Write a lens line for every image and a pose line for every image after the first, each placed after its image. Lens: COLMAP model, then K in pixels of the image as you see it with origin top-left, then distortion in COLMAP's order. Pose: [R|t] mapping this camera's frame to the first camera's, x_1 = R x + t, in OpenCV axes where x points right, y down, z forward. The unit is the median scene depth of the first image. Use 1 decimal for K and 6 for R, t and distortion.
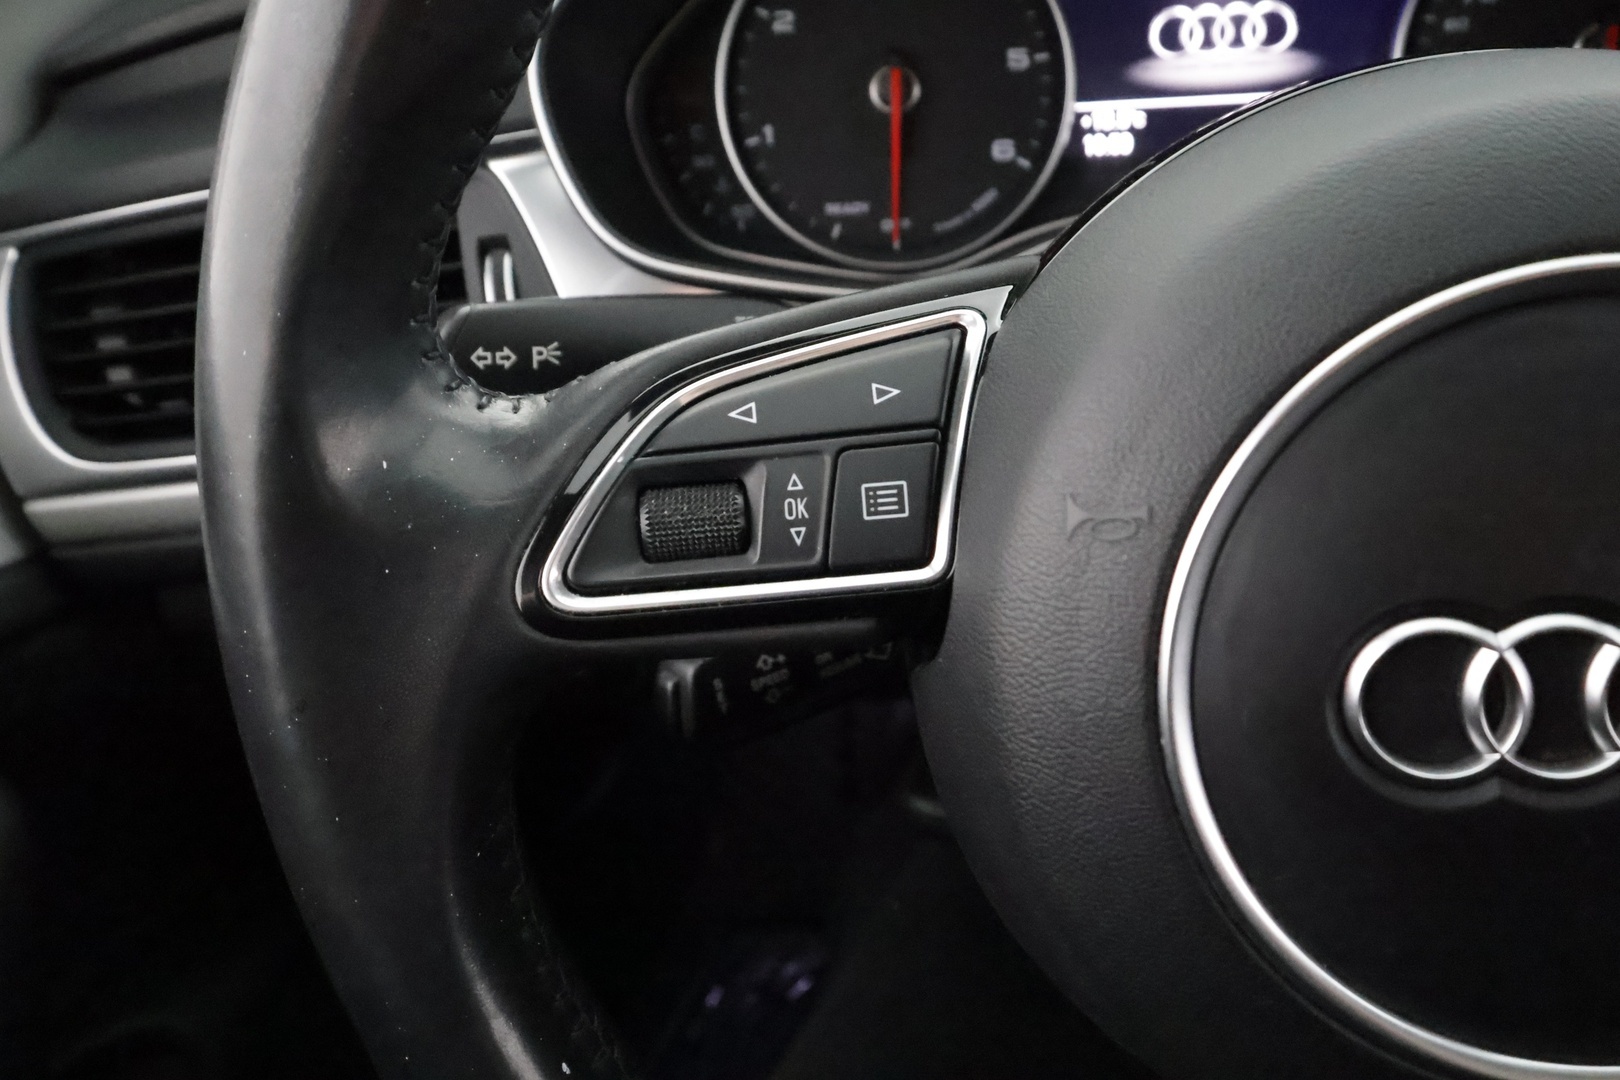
lens RADIAL K [[1293.8, 0, 803.8], [0, 1293.8, 542.2], [0, 0, 1]] dist [-0.004281, 0.000063]
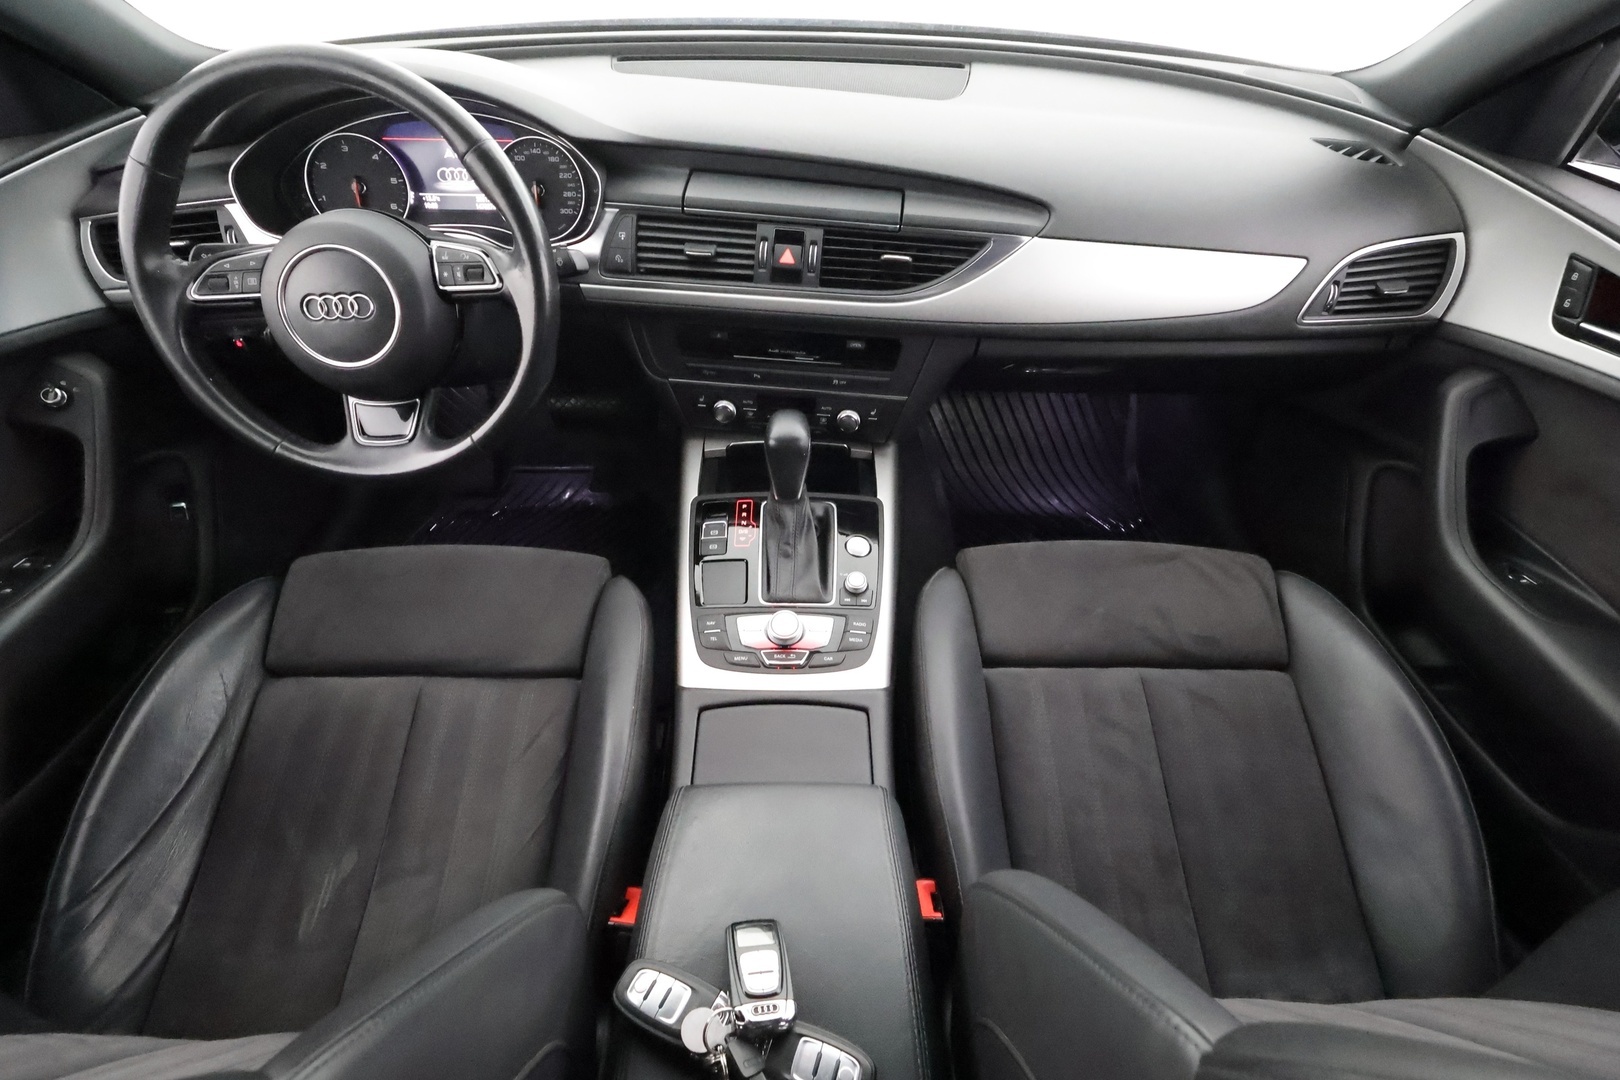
lens RADIAL K [[766.3, 0, 810.0], [0, 766.3, 540.0], [0, 0, 1]] dist [-0.003347, 0.001473]
pose [[0.986742, -0.010771, 0.161940, 1.340522], [-0.017773, 0.984623, 0.173784, 0.322817], [-0.161322, -0.174358, 0.971378, -2.052273]]
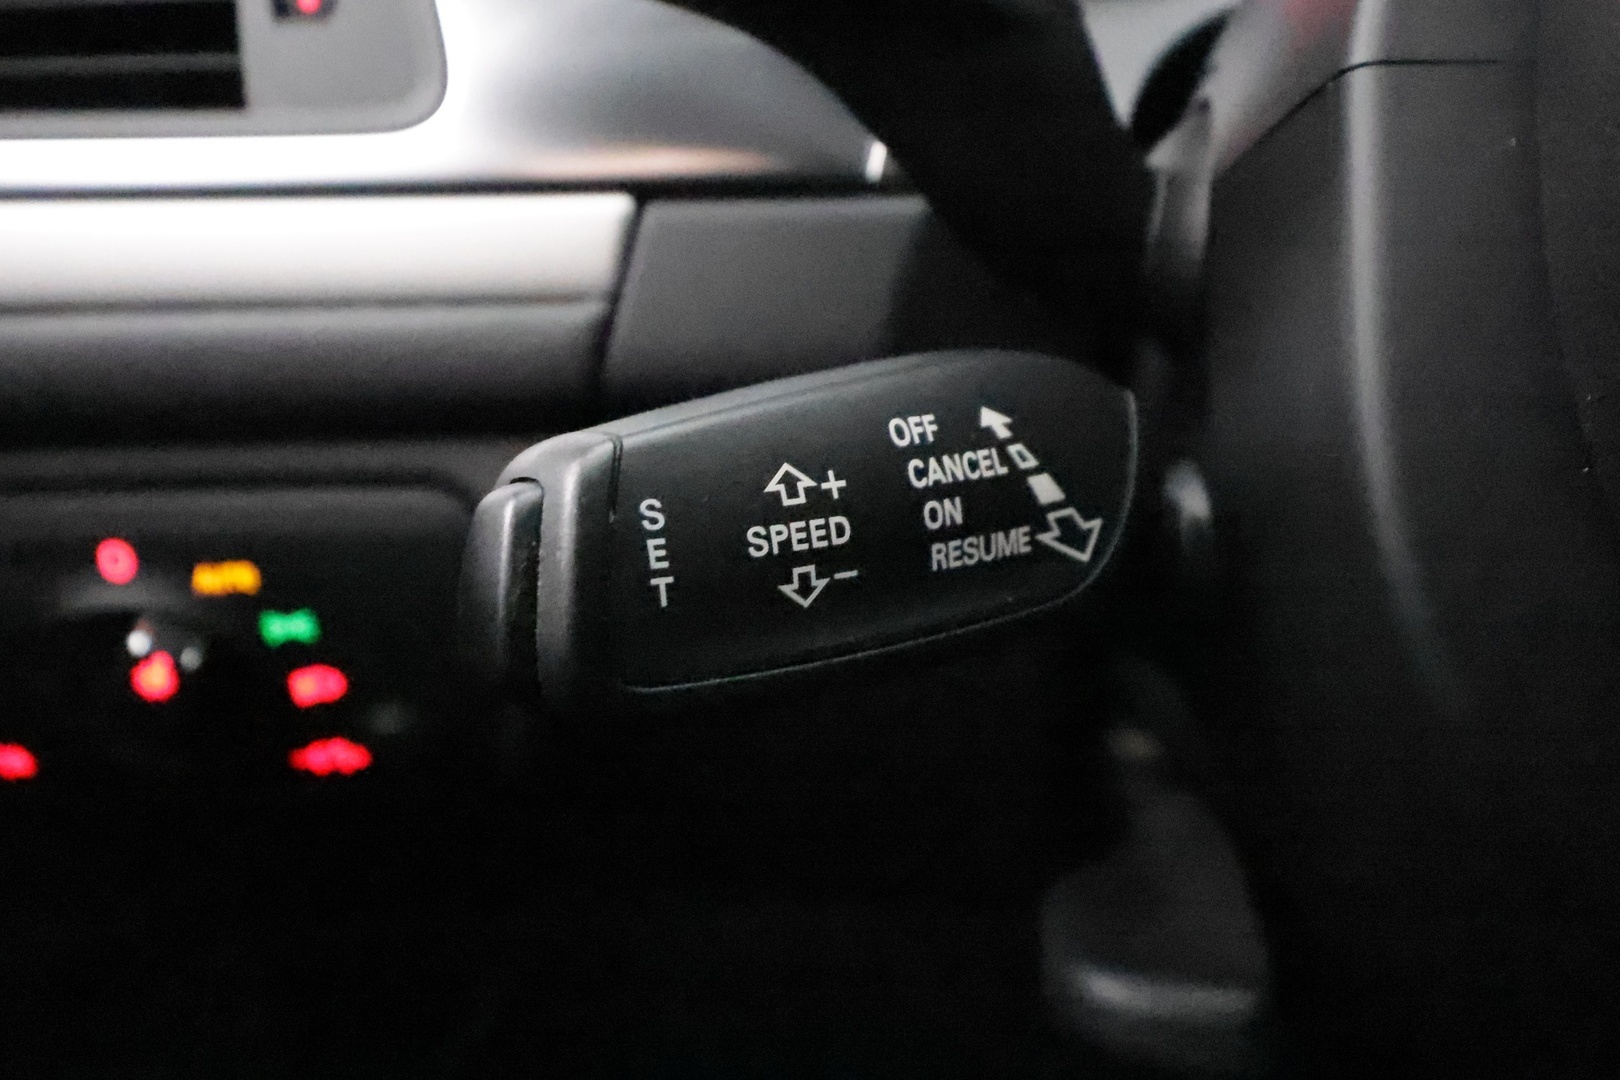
lens RADIAL K [[1267.7, 0, 810.0], [0, 1267.7, 540.0], [0, 0, 1]] dist [-0.004781, 0.004368]
pose [[0.997007, 0.073379, 0.024333, -0.031700], [-0.066303, 0.973475, -0.218978, 0.183770], [-0.039756, 0.216709, 0.975426, 0.660095]]
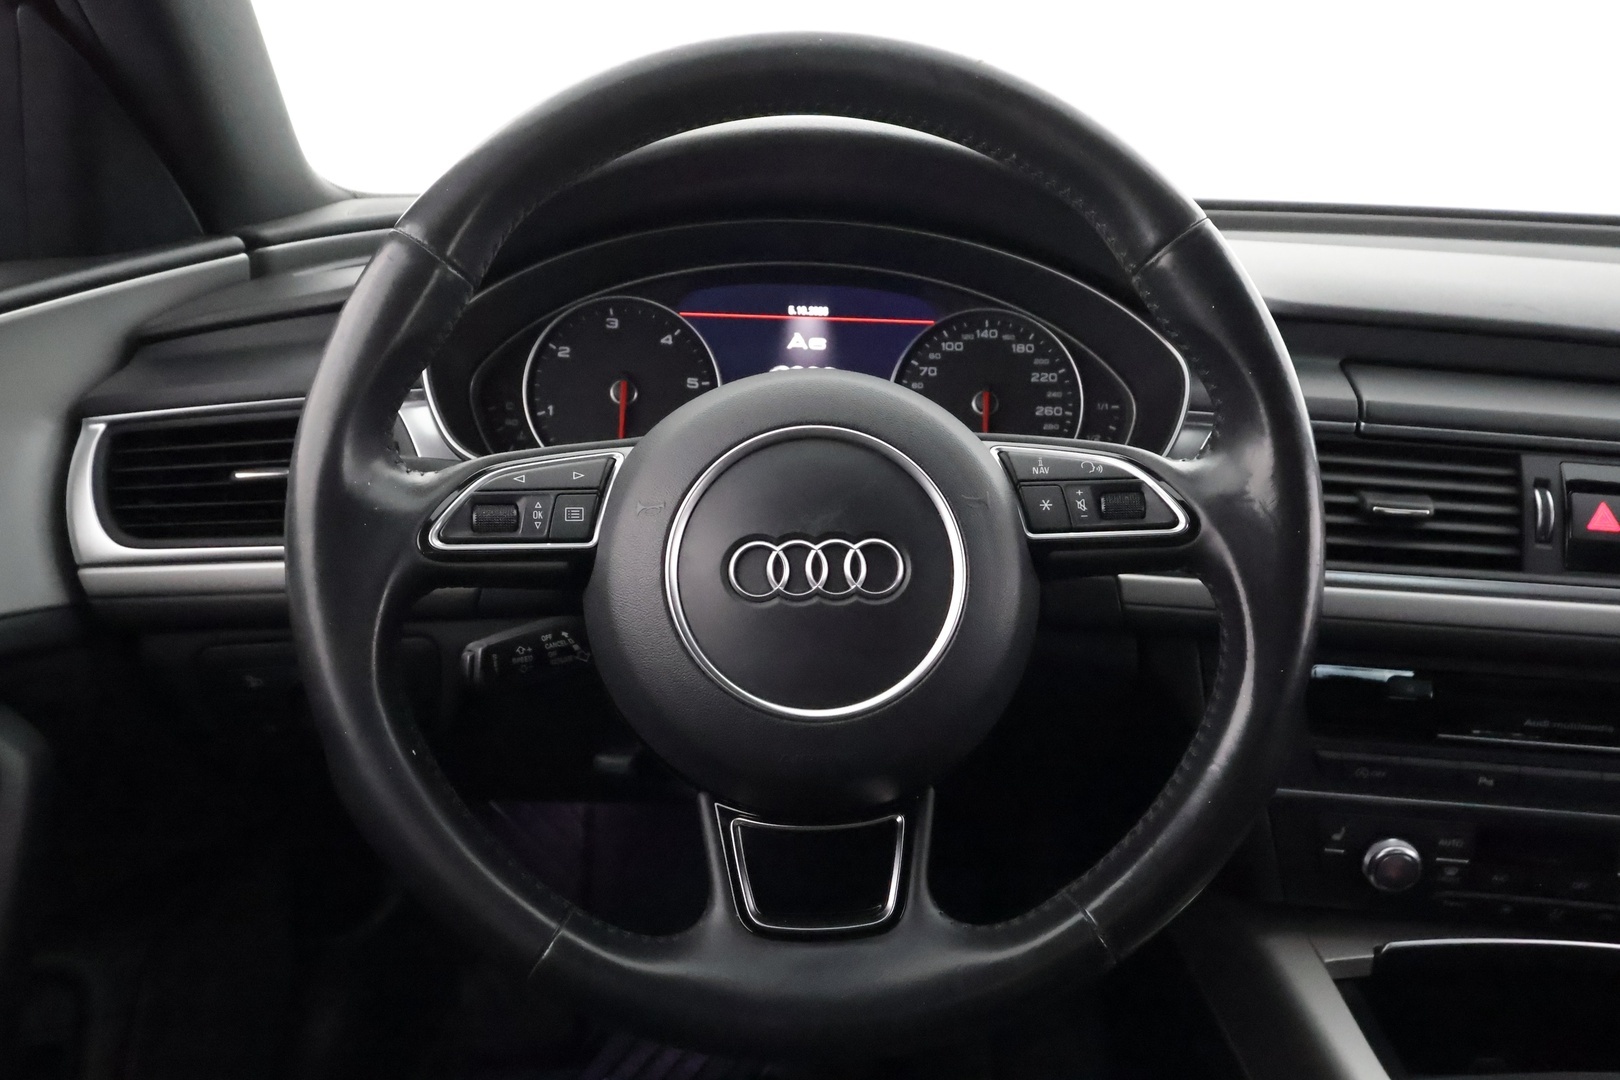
lens RADIAL K [[1225.3, 0, 804.4], [0, 1225.3, 526.8], [0, 0, 1]] dist [0.000321, -0.001829]
pose [[0.983991, 0.073645, 0.162291, 0.075856], [-0.026312, 0.960681, -0.276407, 0.408644], [-0.176266, 0.267711, 0.947239, -0.848923]]
